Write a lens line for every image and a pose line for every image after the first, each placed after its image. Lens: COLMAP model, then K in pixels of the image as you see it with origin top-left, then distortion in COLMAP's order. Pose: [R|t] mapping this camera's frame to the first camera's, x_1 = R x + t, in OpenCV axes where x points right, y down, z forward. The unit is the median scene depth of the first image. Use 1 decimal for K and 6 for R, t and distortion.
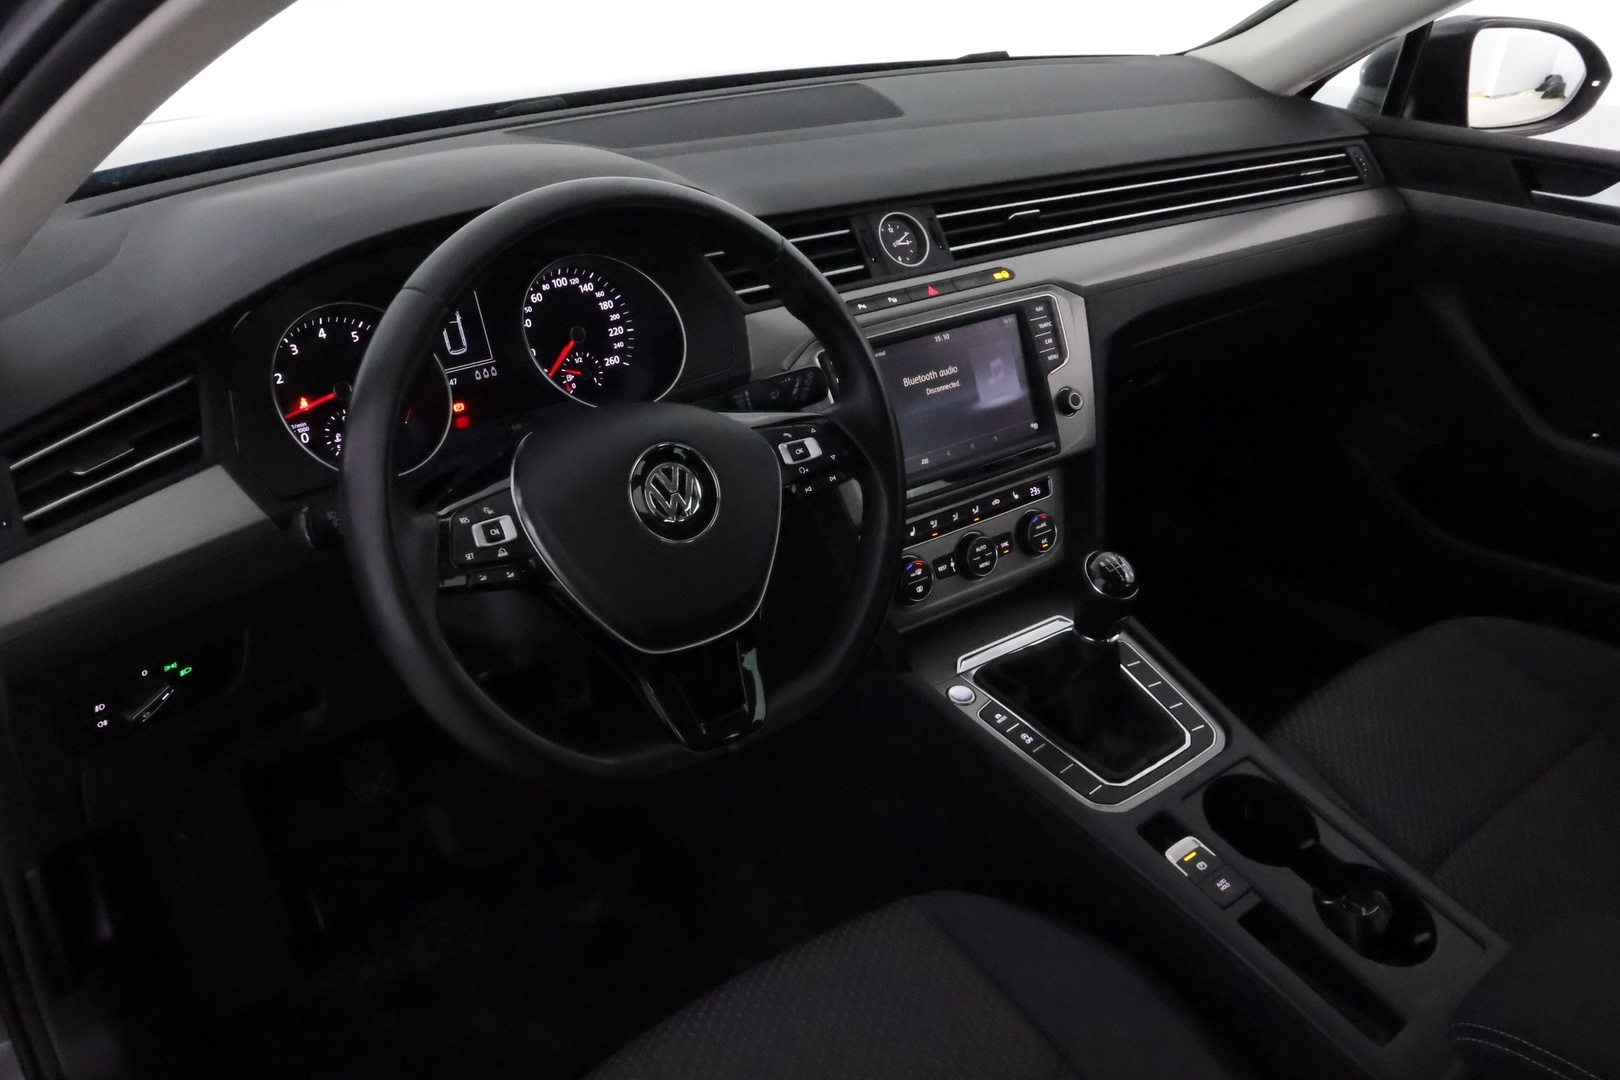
lens RADIAL K [[1354.3, 0, 816.3], [0, 1354.3, 550.9], [0, 0, 1]] dist [0.009525, -0.016769]
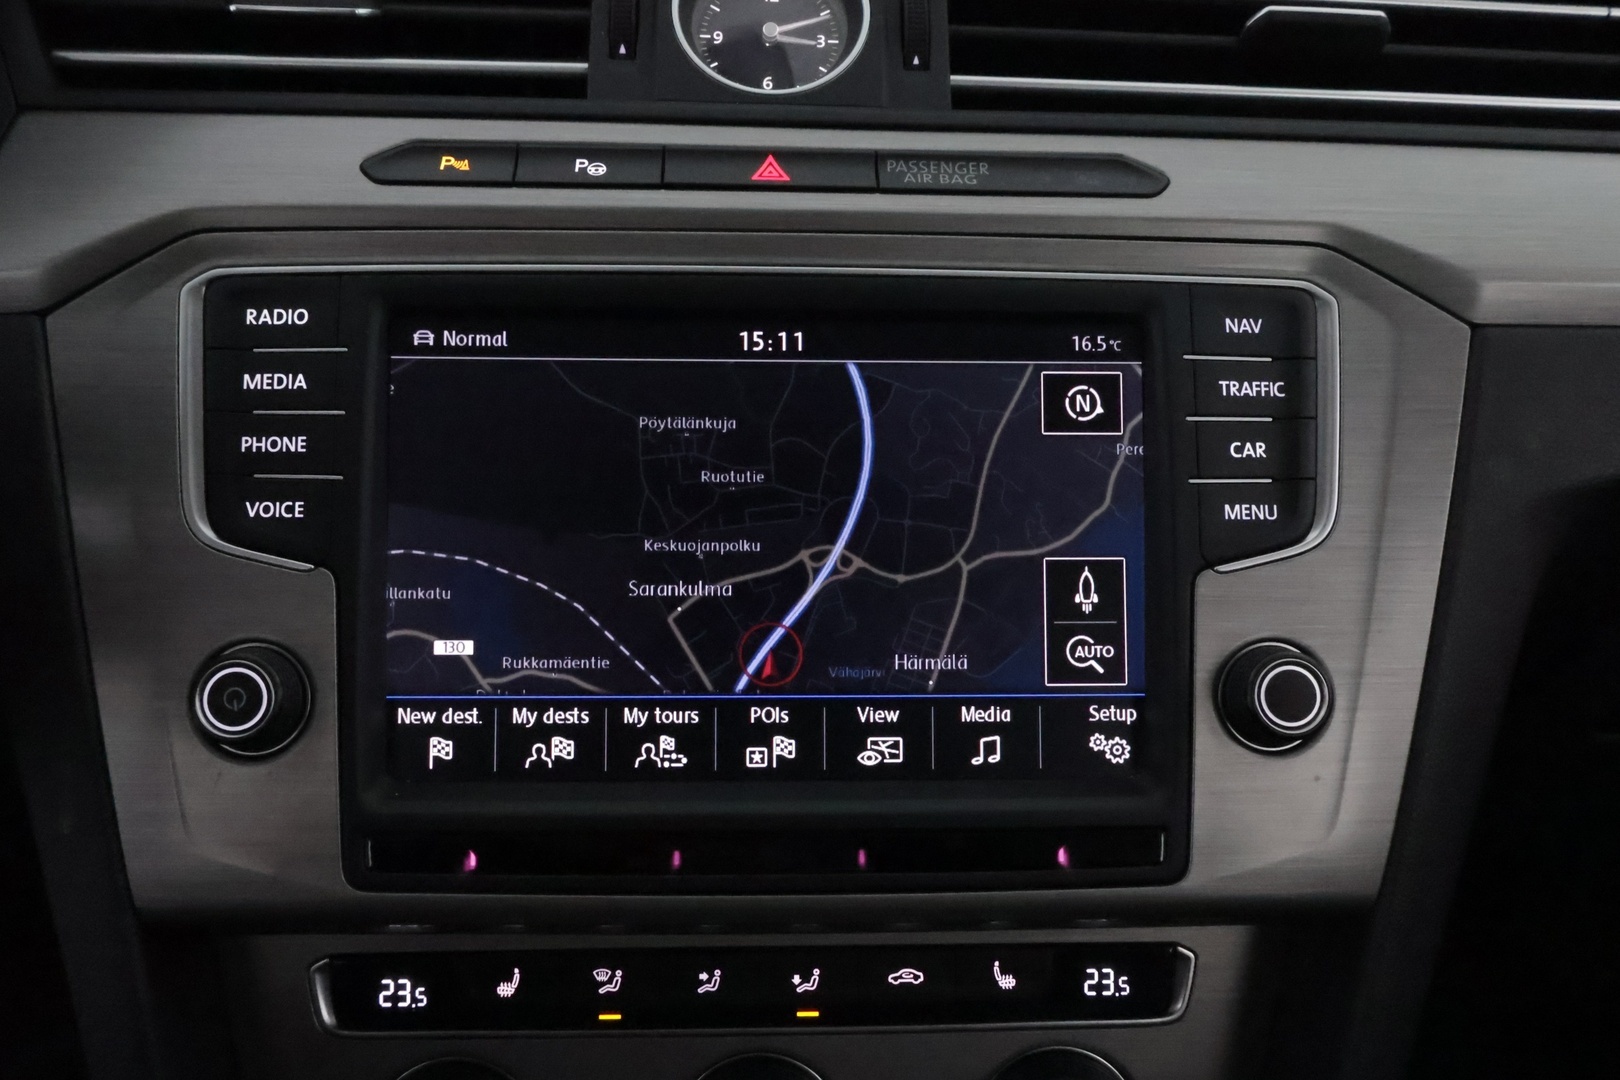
lens RADIAL K [[1354.3, 0, 802.3], [0, 1354.3, 538.6], [0, 0, 1]] dist [0.009525, -0.016769]
pose [[0.829944, 0.211468, -0.516212, 0.266655], [-0.279479, 0.958477, -0.056691, -0.111772], [0.482789, 0.191321, 0.854583, 0.827748]]
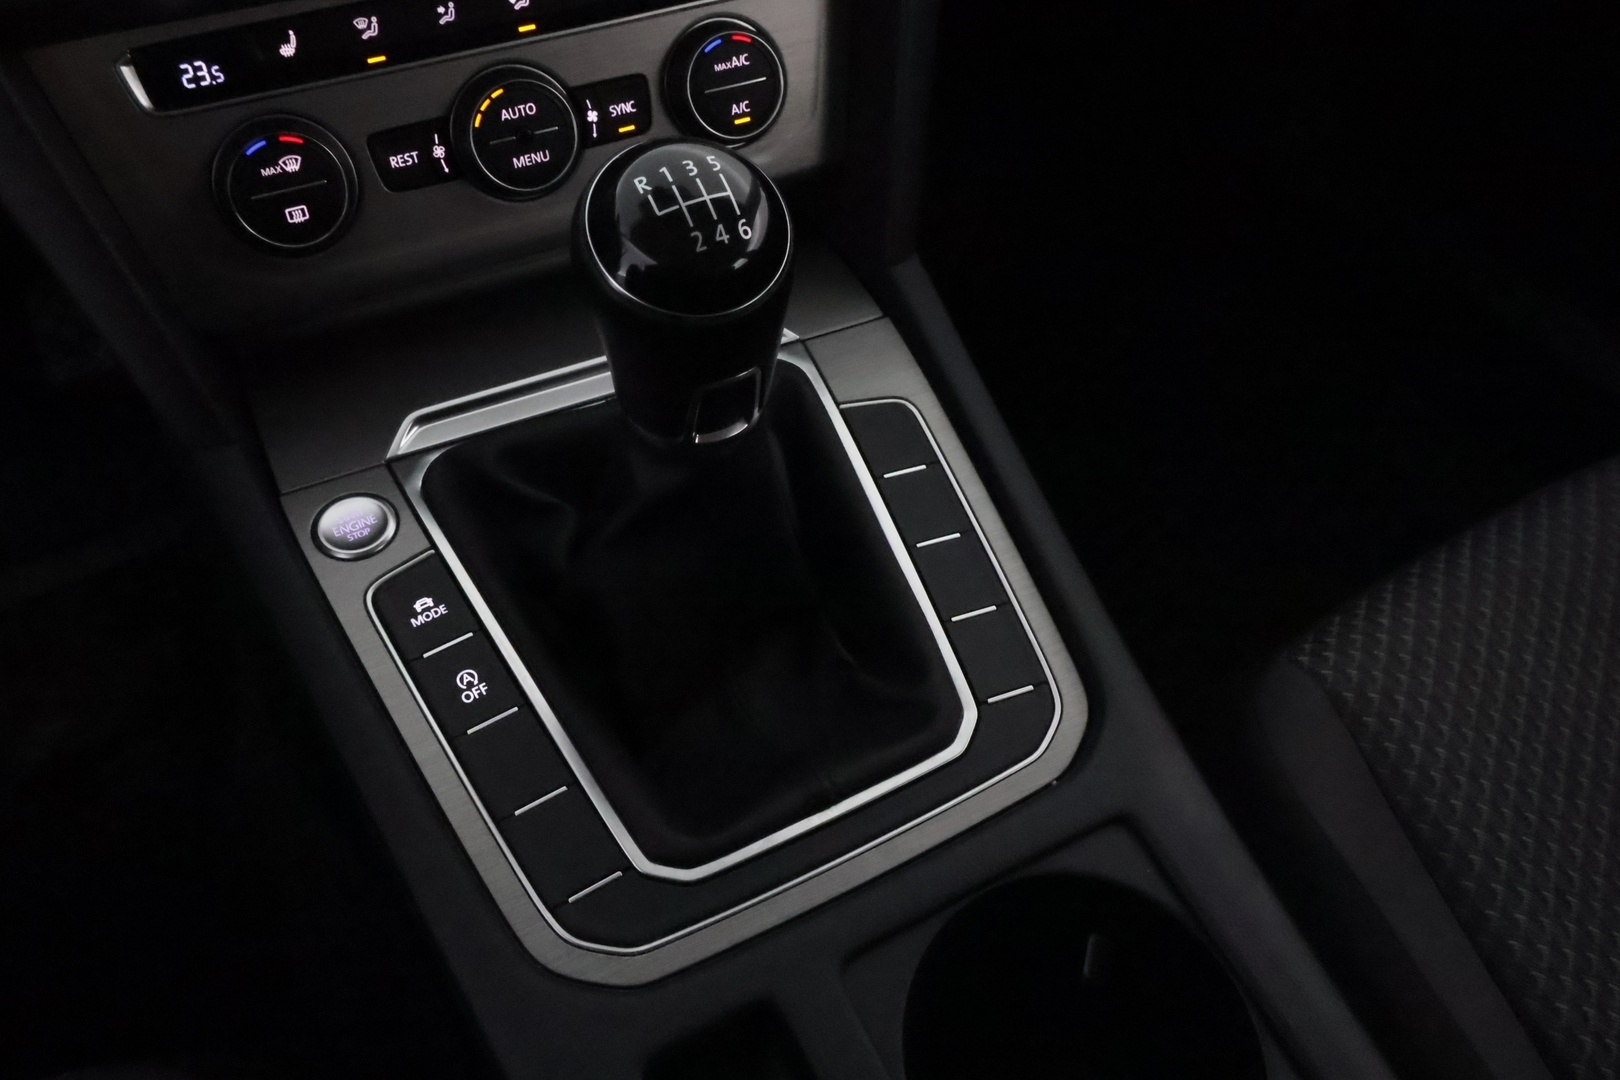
lens RADIAL K [[1354.3, 0, 800.0], [0, 1354.3, 536.5], [0, 0, 1]] dist [0.009525, -0.016769]
pose [[0.982528, 0.119402, -0.142765, 0.286019], [-0.074591, 0.955408, 0.285714, -0.002868], [0.170514, -0.270073, 0.947621, 0.705348]]
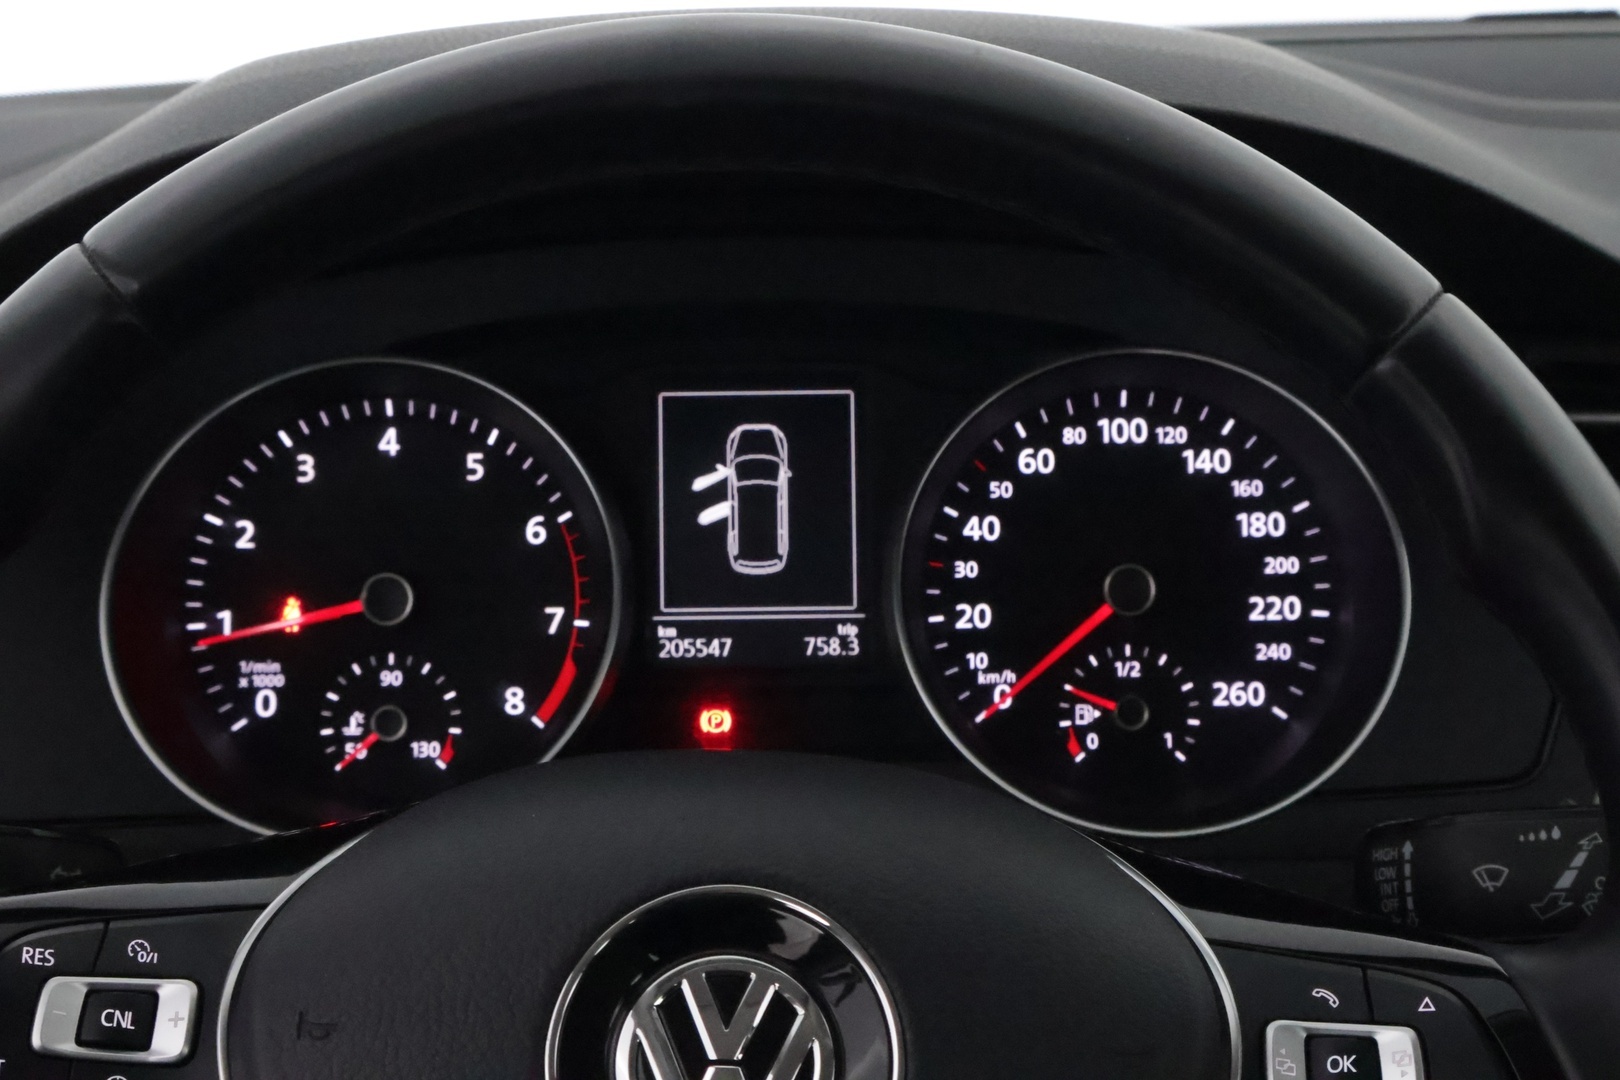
lens RADIAL K [[3241.6, 0, 812.6], [0, 3241.6, 536.1], [0, 0, 1]] dist [-0.000244, 0.000000]
pose [[0.774381, 0.152911, -0.613964, 0.235308], [-0.286238, 0.950047, -0.124413, -0.051822], [0.564271, 0.272083, 0.779467, 0.336839]]
